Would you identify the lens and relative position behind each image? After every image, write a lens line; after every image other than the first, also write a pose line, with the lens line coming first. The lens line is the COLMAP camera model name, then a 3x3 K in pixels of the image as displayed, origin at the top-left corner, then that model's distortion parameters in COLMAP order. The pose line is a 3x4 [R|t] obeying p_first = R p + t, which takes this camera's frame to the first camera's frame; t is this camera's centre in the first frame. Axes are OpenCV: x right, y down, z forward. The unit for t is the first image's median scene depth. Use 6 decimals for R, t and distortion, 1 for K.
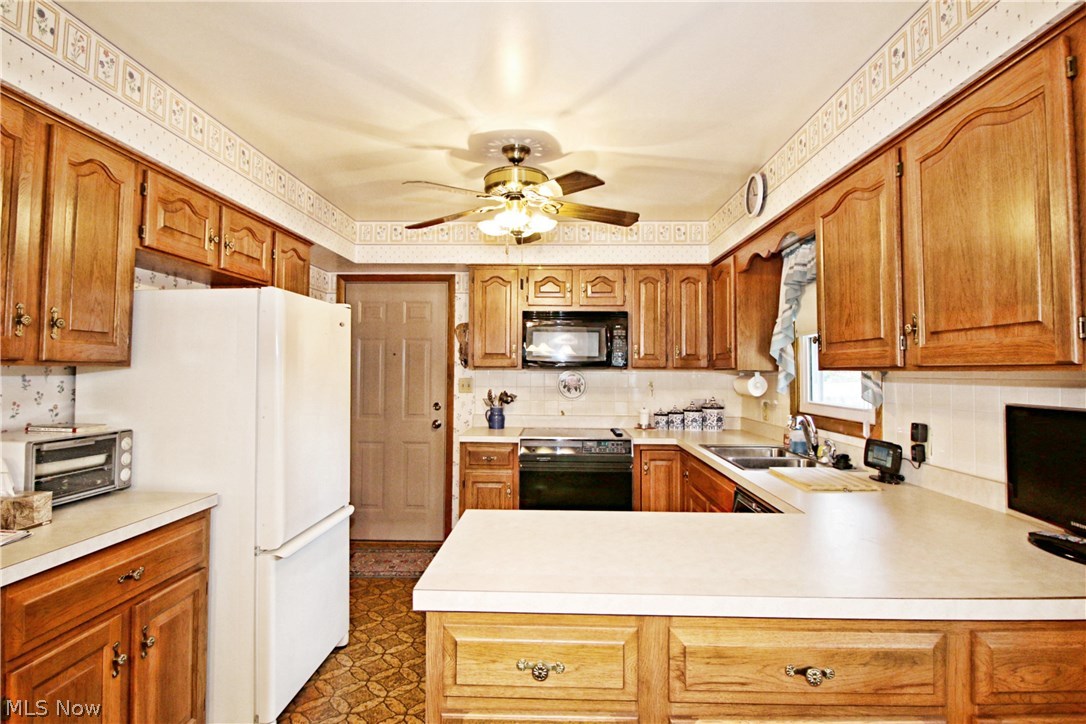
lens RADIAL K [[544.5, 0, 540.1], [0, 544.5, 350.2], [0, 0, 1]] dist [0.003008, -0.014313]
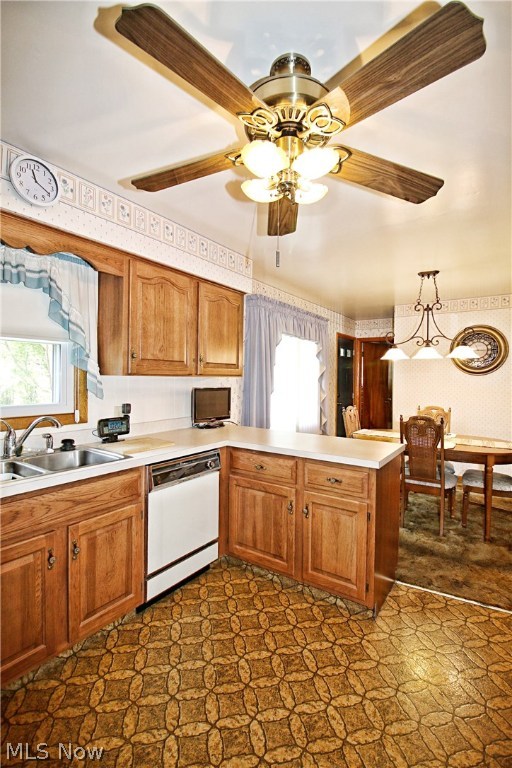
lens RADIAL K [[353.7, 0, 260.6], [0, 353.7, 382.1], [0, 0, 1]] dist [-0.001800, -0.011831]
pose [[-0.844376, -0.023480, 0.535237, -0.253437], [-0.036782, 0.999223, -0.014192, 0.045413], [-0.534487, -0.031671, -0.844583, 1.331572]]
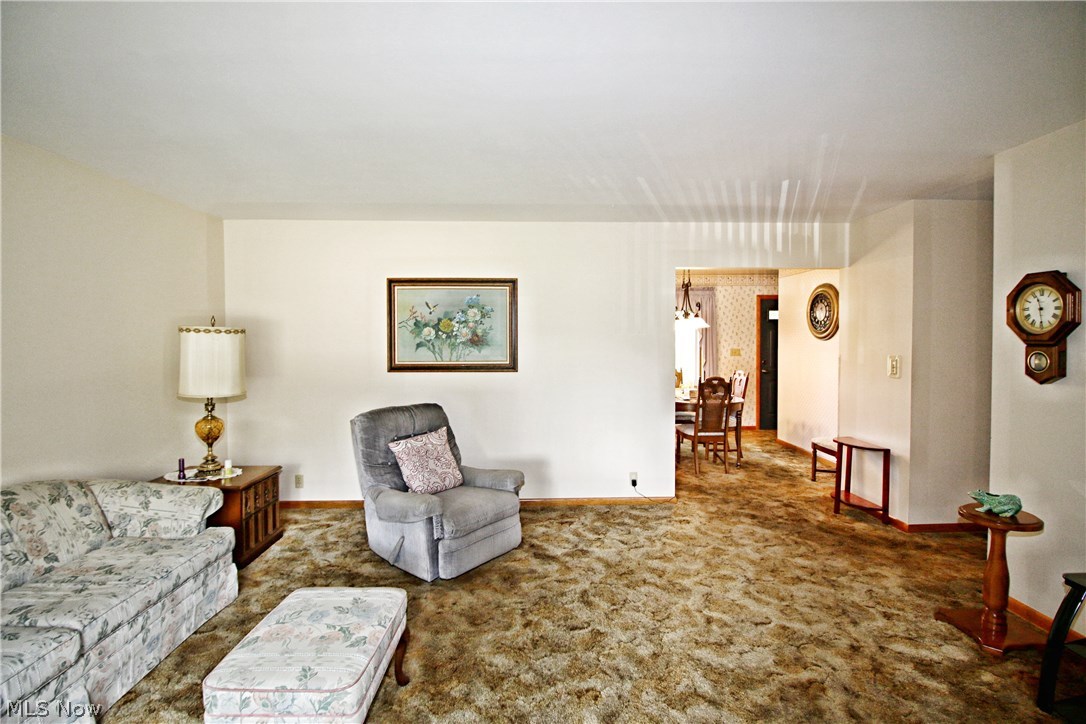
lens RADIAL K [[500.1, 0, 545.0], [0, 500.1, 351.3], [0, 0, 1]] dist [-0.001800, -0.011831]
pose [[-0.064198, -0.031137, 0.997451, -2.222526], [-0.034475, 0.998986, 0.028966, -0.020428], [-0.997341, -0.032527, -0.065207, 0.691287]]
